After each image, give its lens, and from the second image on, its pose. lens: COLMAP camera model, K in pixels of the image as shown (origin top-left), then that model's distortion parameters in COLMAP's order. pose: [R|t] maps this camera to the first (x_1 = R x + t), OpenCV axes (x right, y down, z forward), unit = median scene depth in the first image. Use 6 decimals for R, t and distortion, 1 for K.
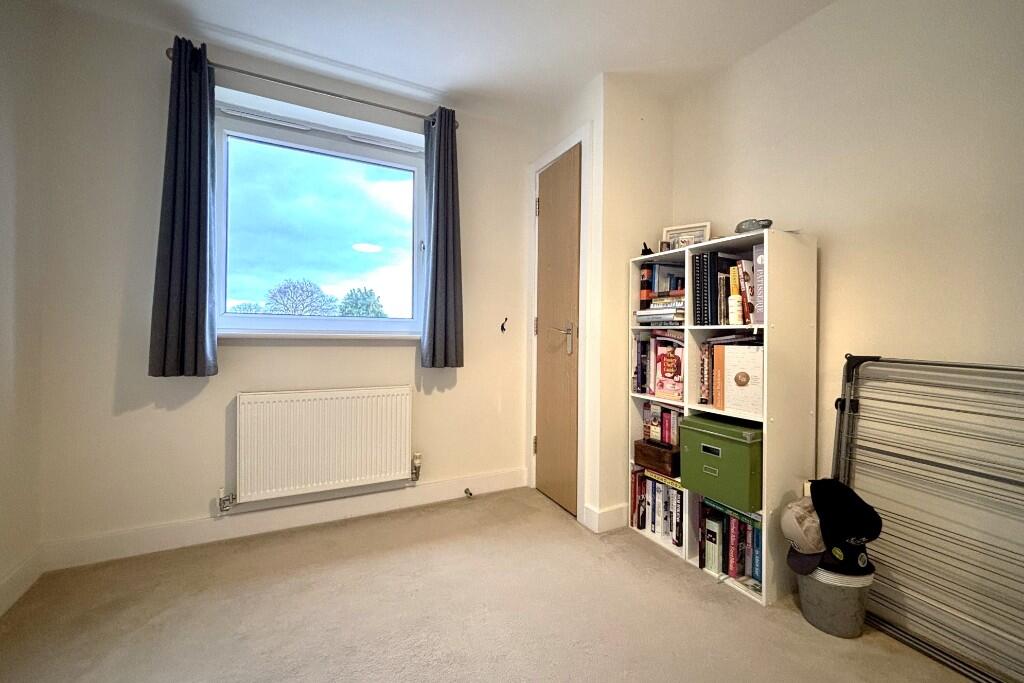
lens RADIAL K [[419.9, 0, 512.0], [0, 419.9, 341.5], [0, 0, 1]] dist [0.000161, -0.000275]
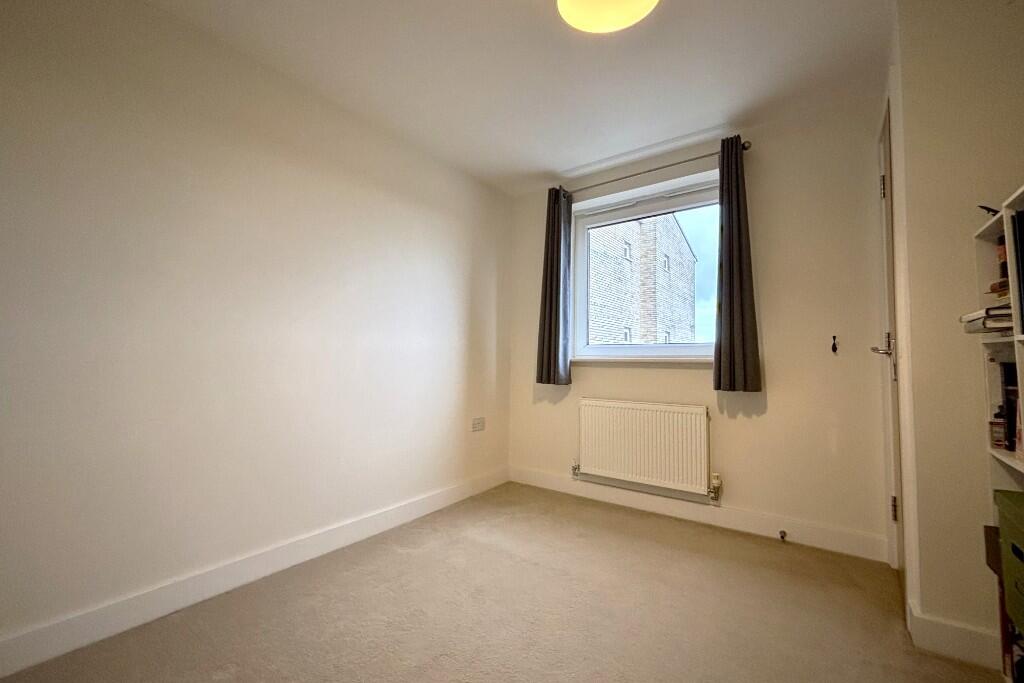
lens RADIAL K [[419.9, 0, 512.0], [0, 419.9, 341.5], [0, 0, 1]] dist [0.000161, -0.000275]
pose [[0.444477, -0.049008, -0.894449, 0.519171], [-0.011298, 0.998116, -0.060302, 0.011932], [0.895719, 0.036909, 0.443086, 0.090640]]
